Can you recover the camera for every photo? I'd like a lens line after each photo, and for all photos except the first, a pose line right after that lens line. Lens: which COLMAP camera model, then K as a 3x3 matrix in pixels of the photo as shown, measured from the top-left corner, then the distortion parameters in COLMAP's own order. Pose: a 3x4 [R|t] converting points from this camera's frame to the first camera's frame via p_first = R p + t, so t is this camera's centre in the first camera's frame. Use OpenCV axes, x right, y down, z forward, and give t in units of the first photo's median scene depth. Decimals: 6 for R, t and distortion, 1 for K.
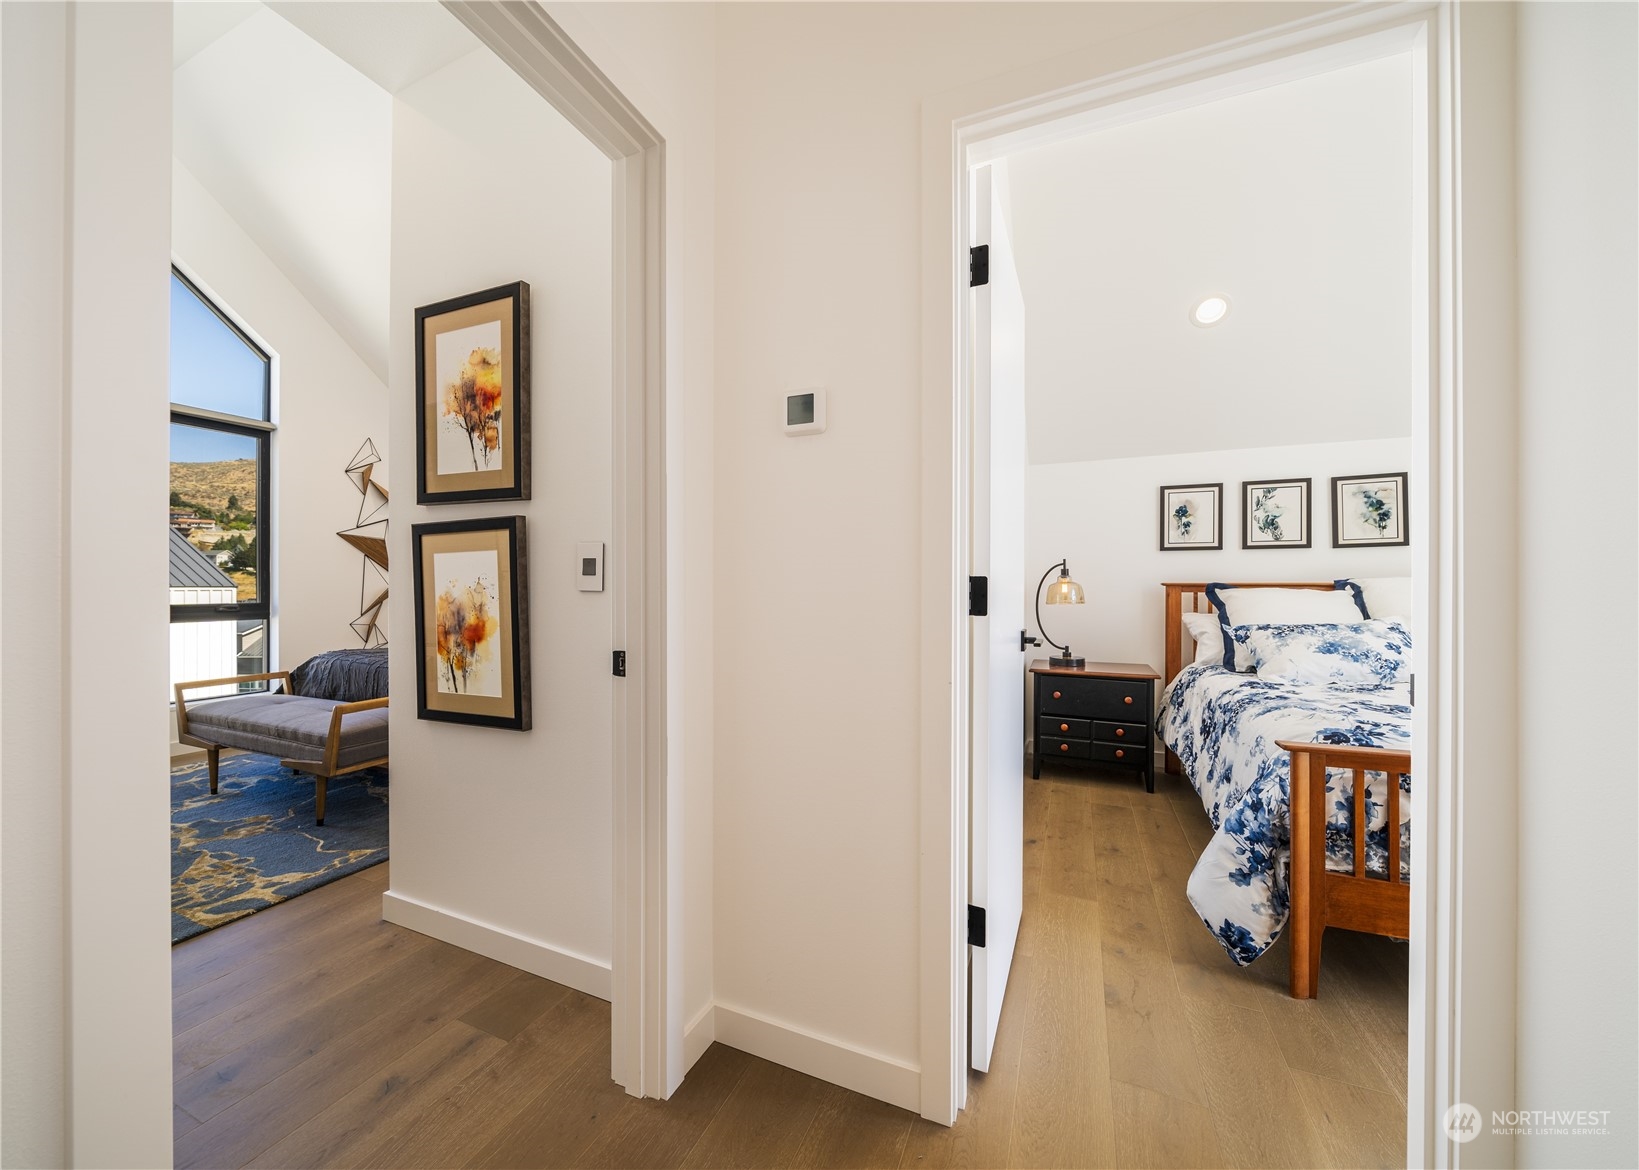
lens RADIAL K [[610.1, 0, 813.8], [0, 610.1, 581.2], [0, 0, 1]] dist [-0.000638, 0.000230]
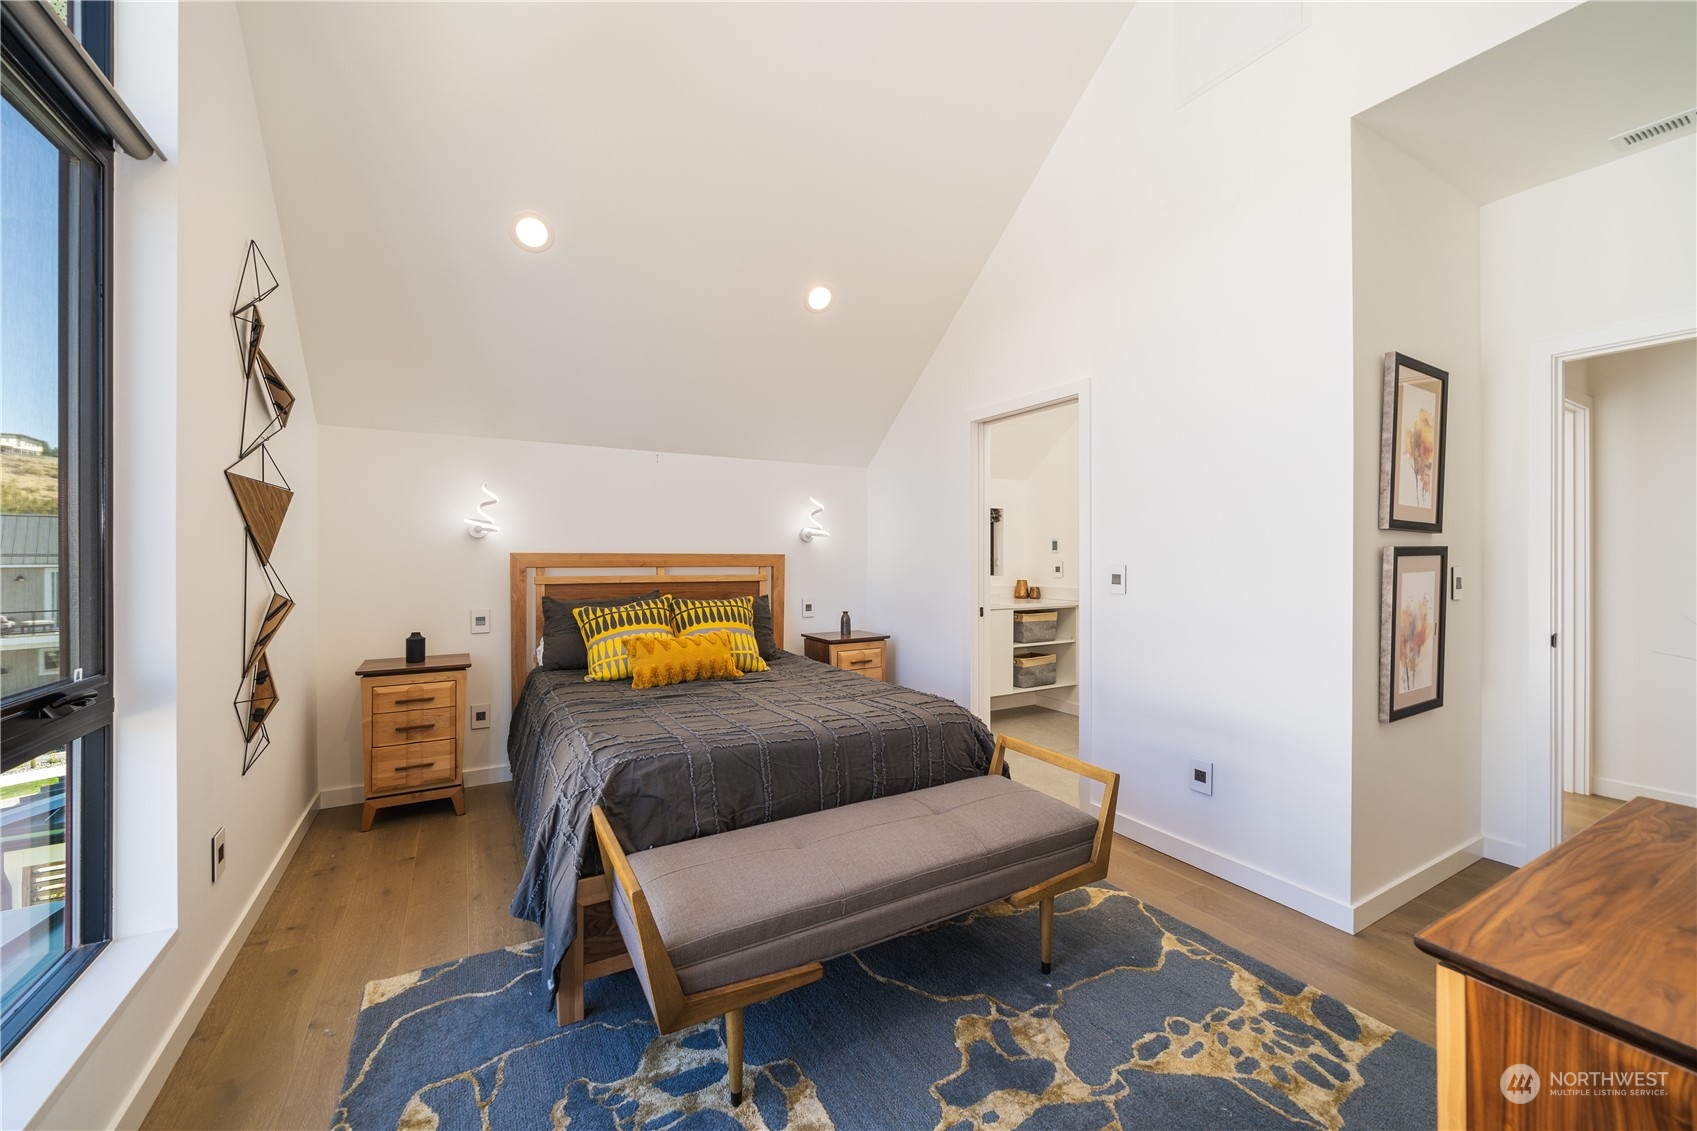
lens RADIAL K [[632.3, 0, 842.2], [0, 632.3, 555.5], [0, 0, 1]] dist [0.000828, -0.000092]
pose [[0.596066, 0.006078, 0.802913, -1.309523], [-0.007754, 0.999968, -0.001813, -0.040342], [-0.802898, -0.005145, 0.596094, 0.676155]]
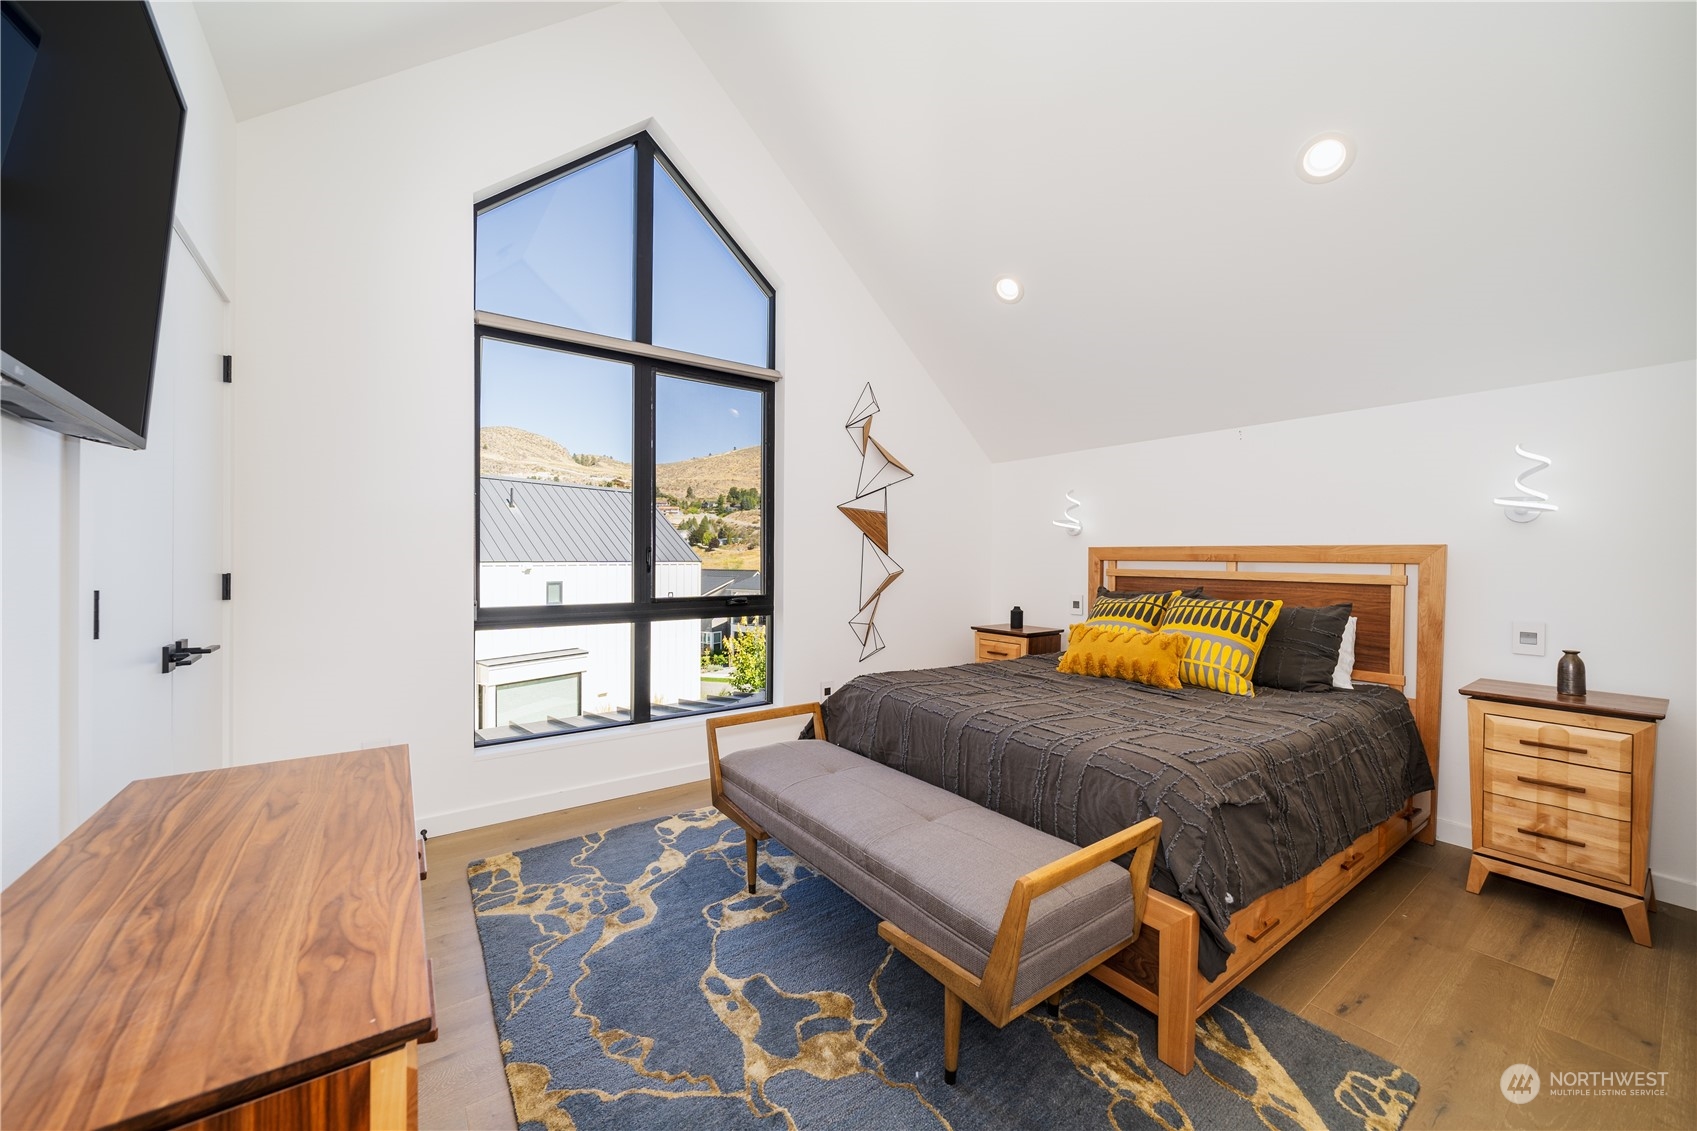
lens RADIAL K [[632.3, 0, 846.6], [0, 632.3, 566.7], [0, 0, 1]] dist [0.000828, -0.000092]
pose [[0.869236, 0.015816, -0.494144, -0.555750], [-0.007340, 0.999791, 0.019087, -0.024706], [0.494343, -0.012964, 0.869170, 0.450553]]
